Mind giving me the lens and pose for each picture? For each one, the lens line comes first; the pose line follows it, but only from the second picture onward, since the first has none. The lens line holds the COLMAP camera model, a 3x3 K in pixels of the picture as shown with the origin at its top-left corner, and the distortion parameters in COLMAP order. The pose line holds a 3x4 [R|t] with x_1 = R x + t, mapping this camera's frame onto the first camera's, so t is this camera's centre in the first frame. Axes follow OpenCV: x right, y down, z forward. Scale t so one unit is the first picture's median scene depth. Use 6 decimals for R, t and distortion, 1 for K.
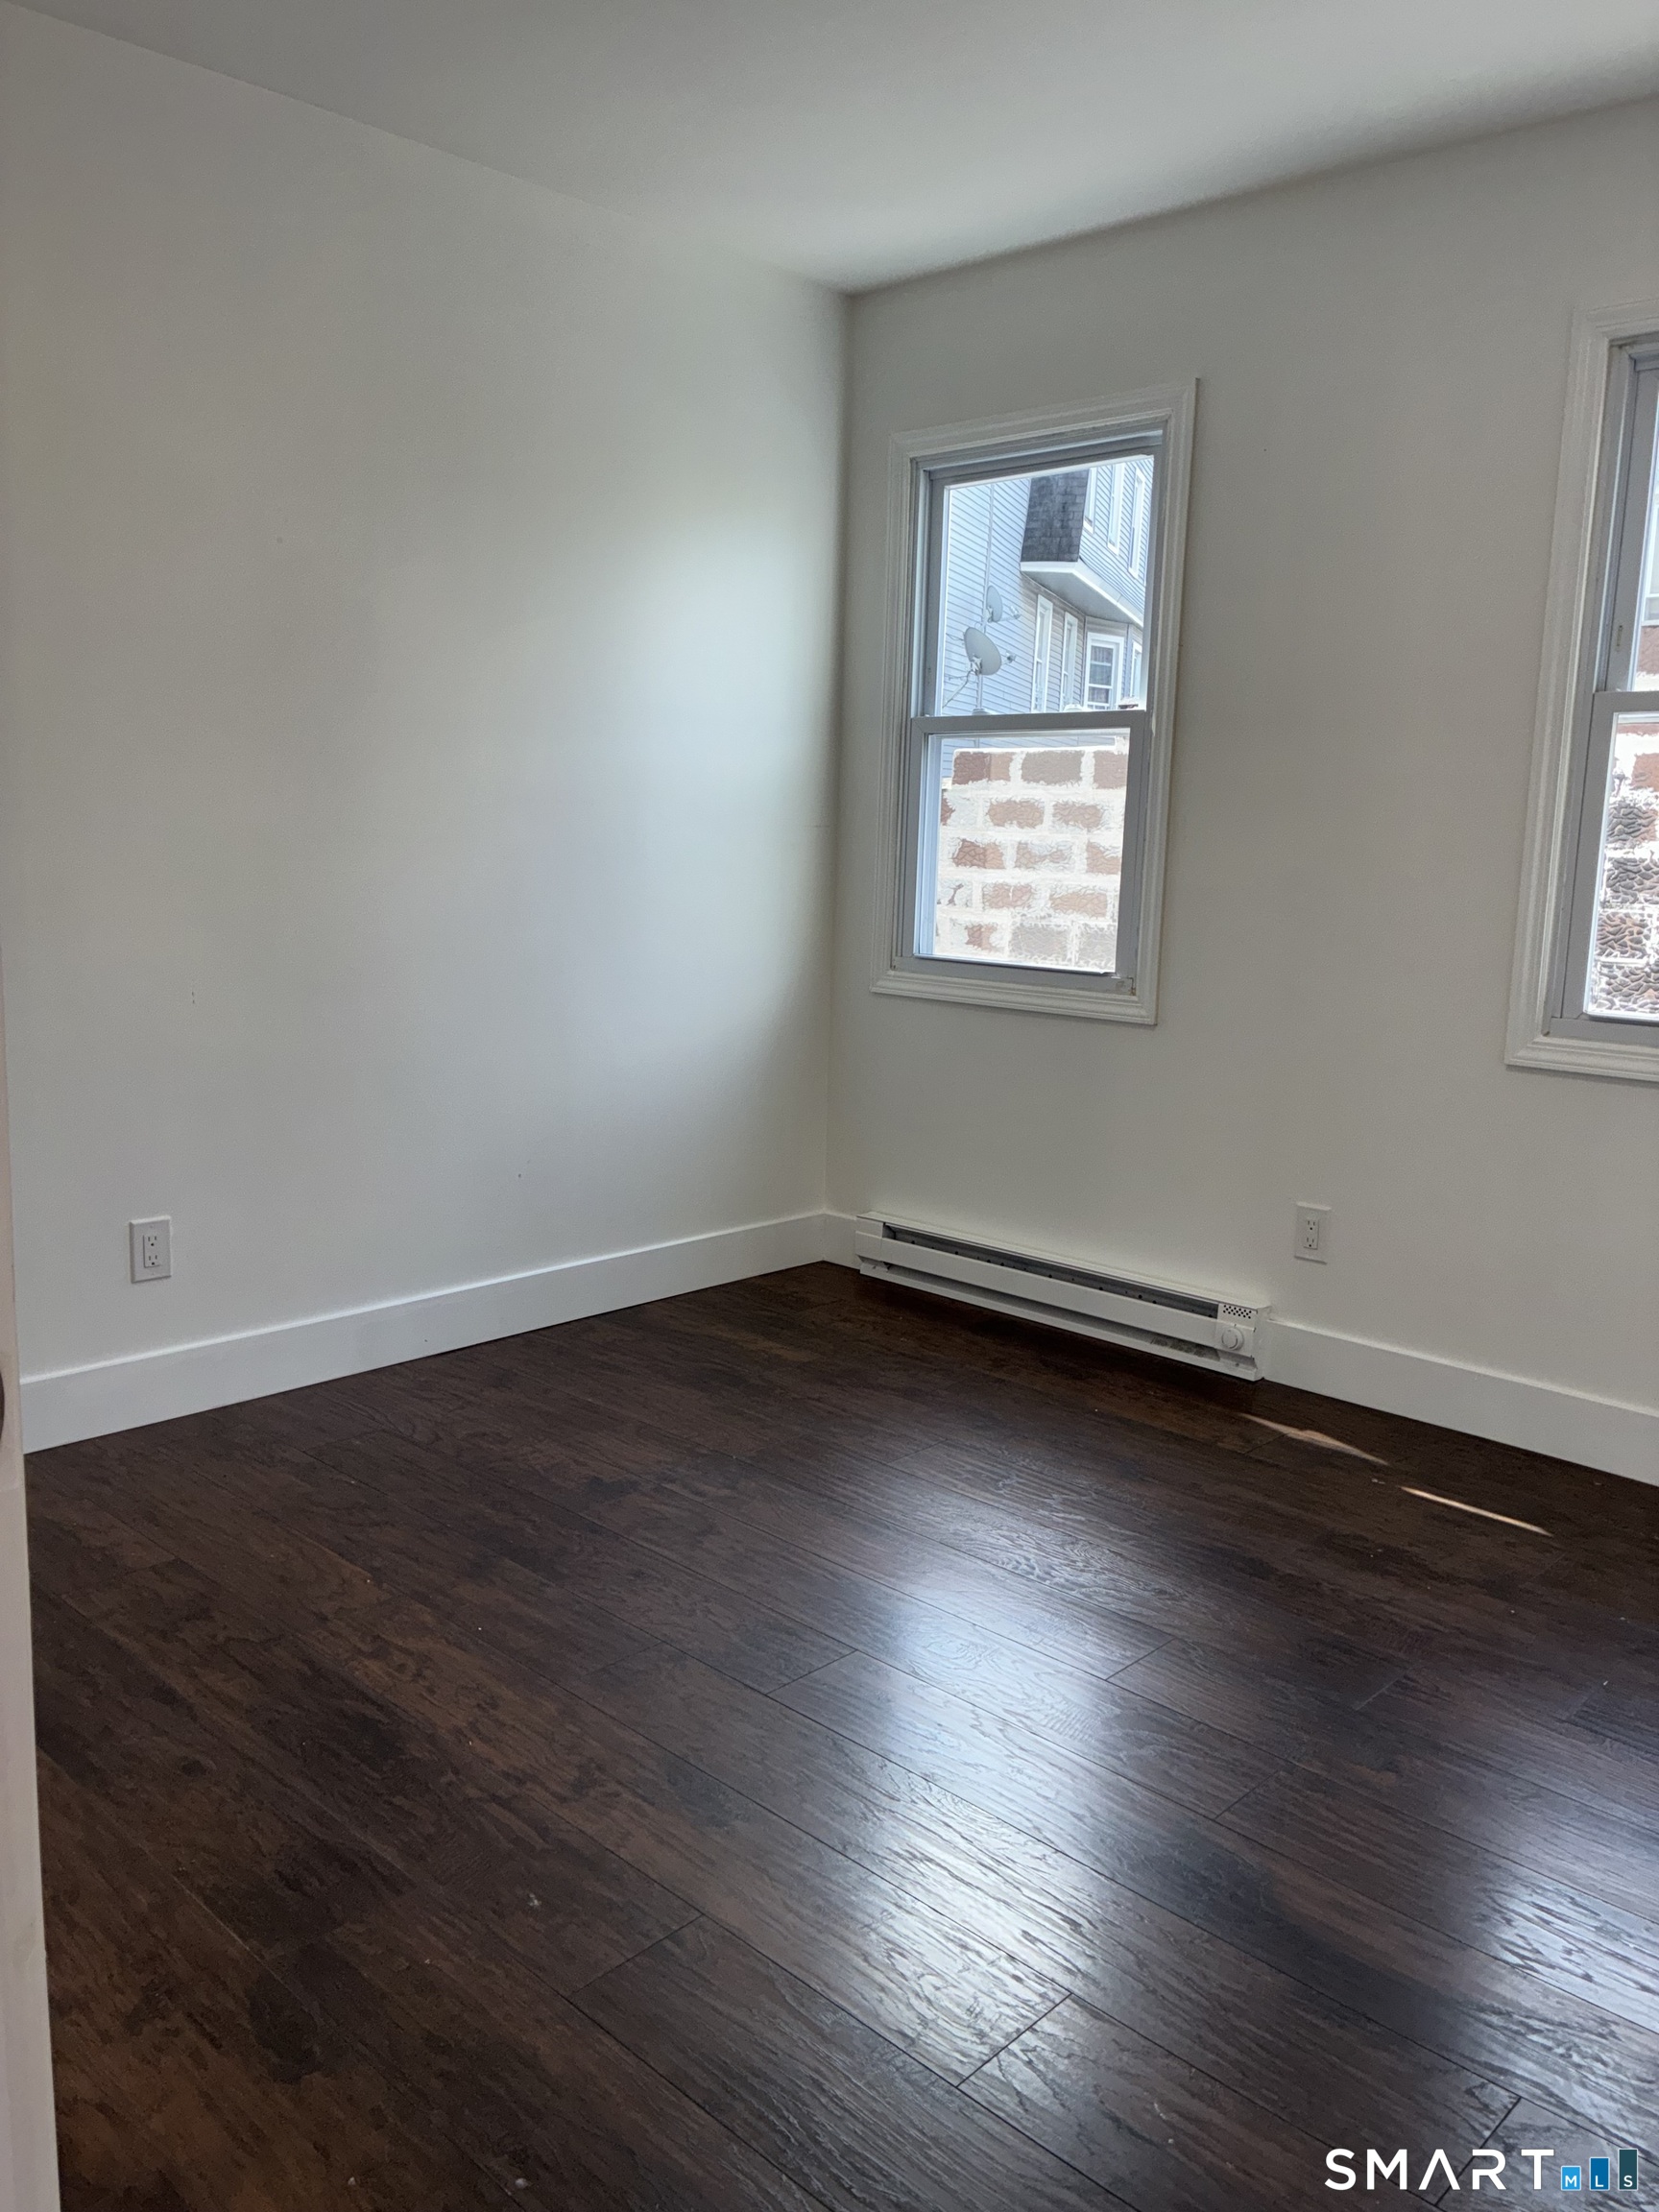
lens RADIAL K [[1665.1, 0, 829.5], [0, 1665.1, 1106.0], [0, 0, 1]] dist [-0.000364, -0.003860]
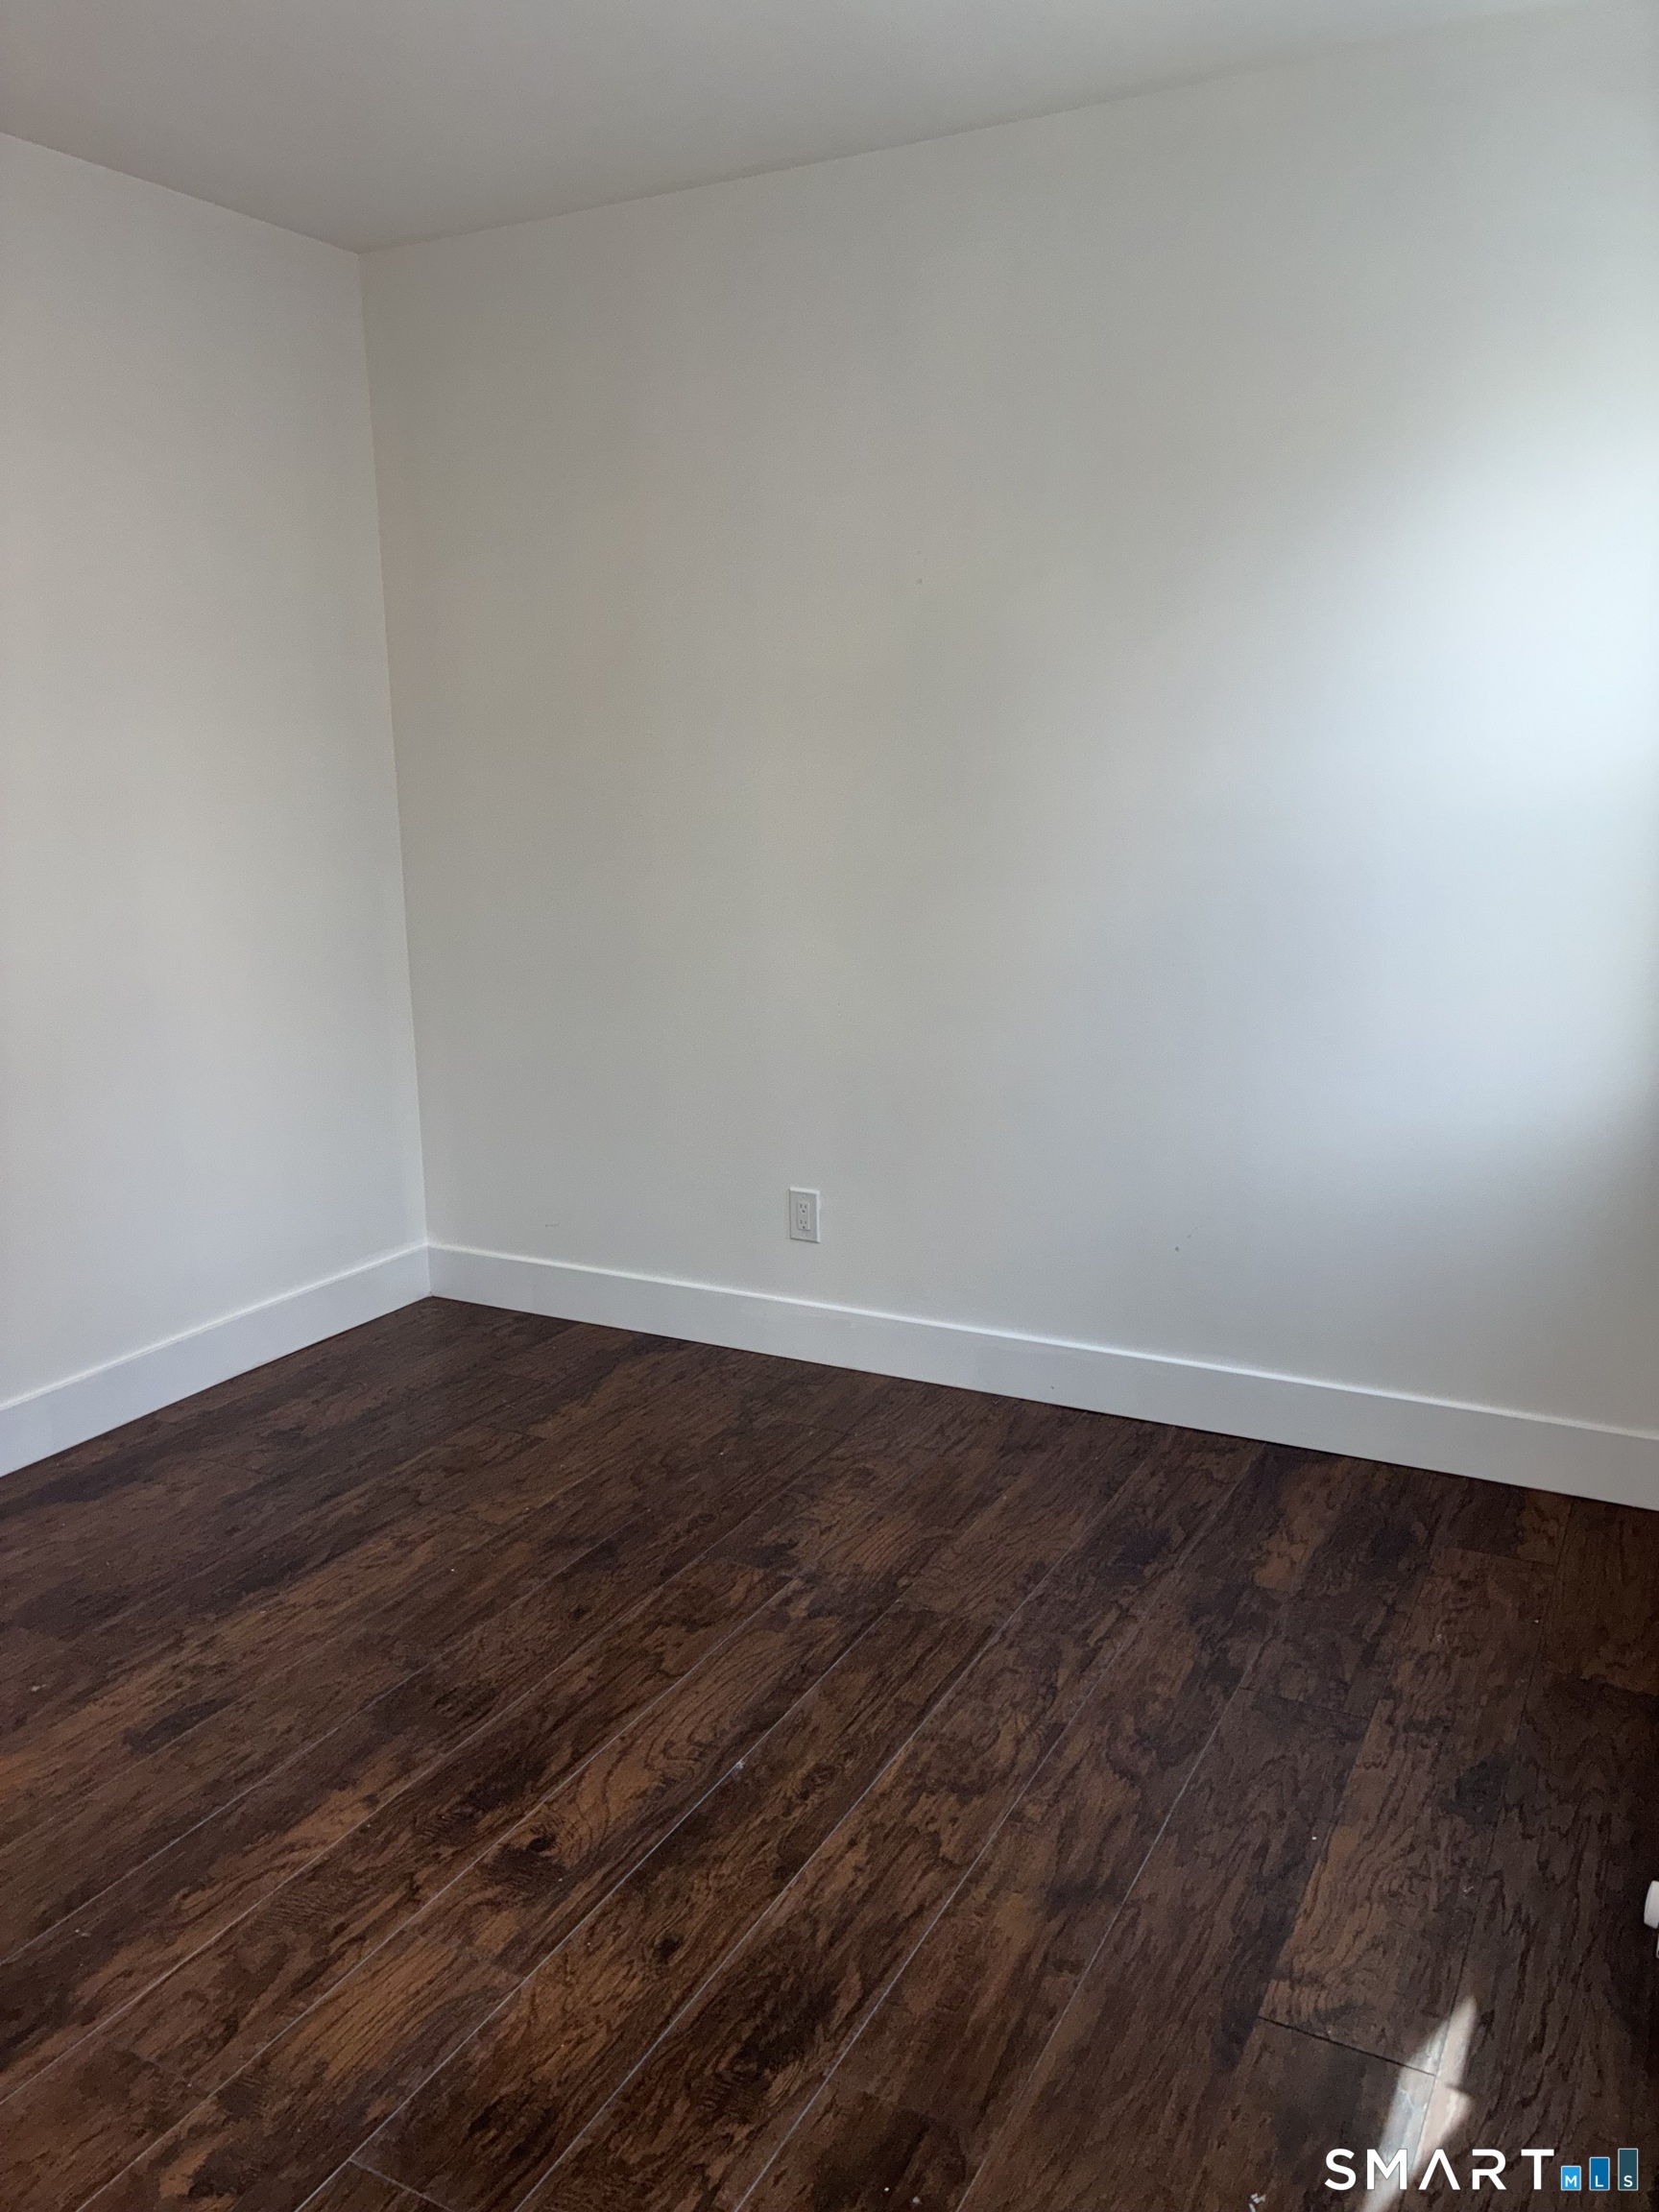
lens RADIAL K [[1665.1, 0, 829.5], [0, 1665.1, 1106.0], [0, 0, 1]] dist [-0.000364, -0.003860]
pose [[0.282901, 0.174101, -0.943216, 0.662635], [-0.140021, 0.980349, 0.138959, -0.148488], [0.948874, 0.092758, 0.301720, 0.634268]]
